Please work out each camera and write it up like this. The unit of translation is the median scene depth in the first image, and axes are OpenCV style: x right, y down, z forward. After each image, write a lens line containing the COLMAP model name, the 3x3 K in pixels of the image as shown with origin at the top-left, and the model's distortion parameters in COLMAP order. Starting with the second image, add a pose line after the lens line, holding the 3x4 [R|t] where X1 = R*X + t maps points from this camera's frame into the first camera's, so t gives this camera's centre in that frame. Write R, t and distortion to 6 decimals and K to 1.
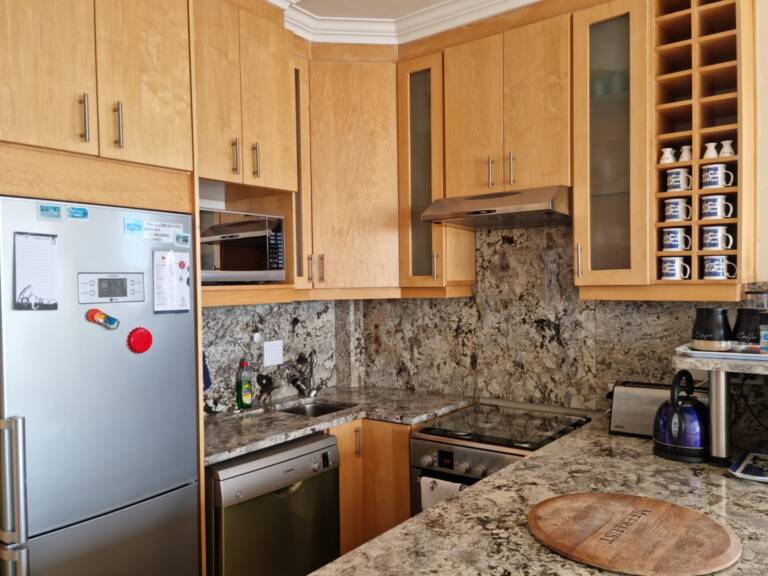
lens RADIAL K [[626.4, 0, 384.0], [0, 626.4, 288.0], [0, 0, 1]] dist [0.070573, -0.008561]
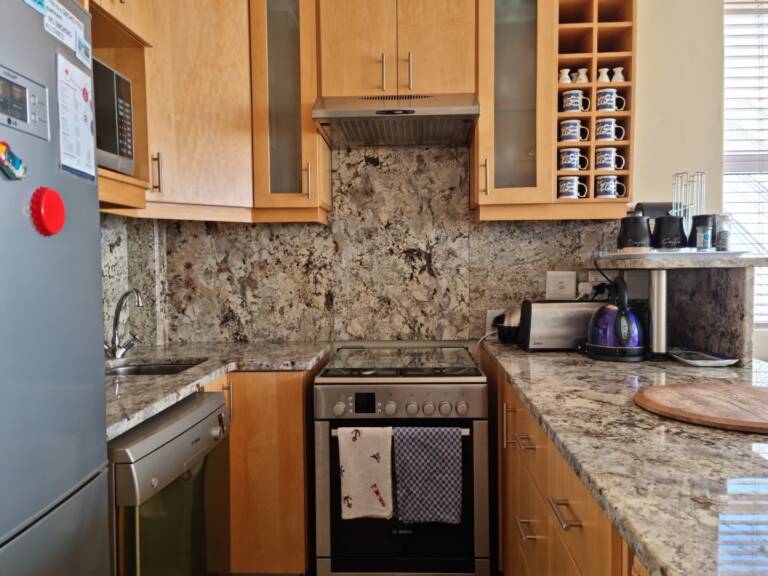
lens RADIAL K [[626.4, 0, 384.0], [0, 626.4, 288.0], [0, 0, 1]] dist [0.070573, -0.008561]
pose [[0.823976, -0.010744, 0.566523, -0.305947], [0.003181, 0.999892, 0.014336, 0.093991], [-0.566616, -0.010011, 0.823921, 0.262628]]
